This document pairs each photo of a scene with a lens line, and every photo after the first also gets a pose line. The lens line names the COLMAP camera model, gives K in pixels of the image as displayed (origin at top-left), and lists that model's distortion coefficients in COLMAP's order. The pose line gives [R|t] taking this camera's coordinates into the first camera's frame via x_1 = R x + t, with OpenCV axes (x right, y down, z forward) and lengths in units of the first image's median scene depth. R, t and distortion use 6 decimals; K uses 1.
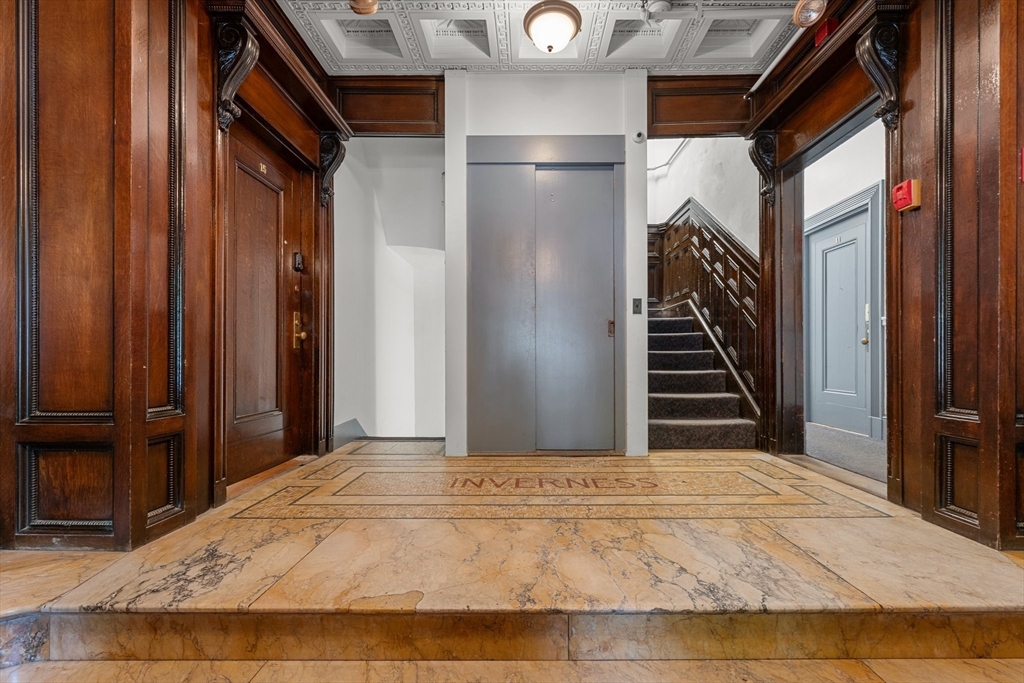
lens RADIAL K [[424.7, 0, 516.7], [0, 424.7, 351.7], [0, 0, 1]] dist [-0.001130, -0.000234]
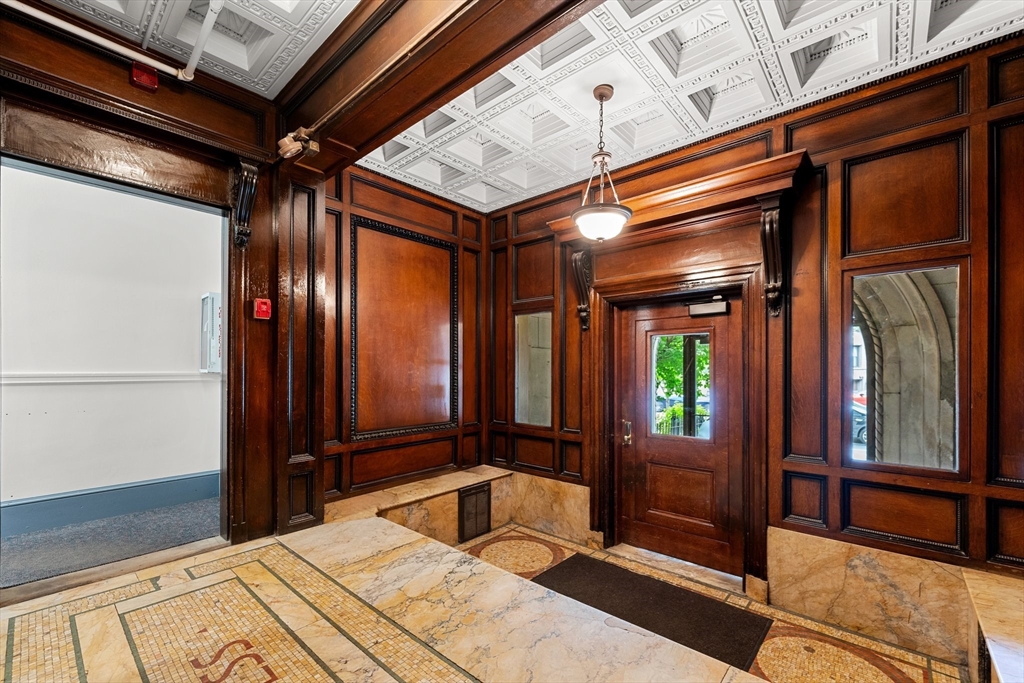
lens RADIAL K [[424.7, 0, 515.8], [0, 424.7, 370.1], [0, 0, 1]] dist [-0.001130, -0.000234]
pose [[-0.757279, -0.001252, 0.653090, -0.597223], [-0.004872, 0.999981, -0.003731, -0.170404], [-0.653073, -0.006007, -0.757271, 1.490254]]
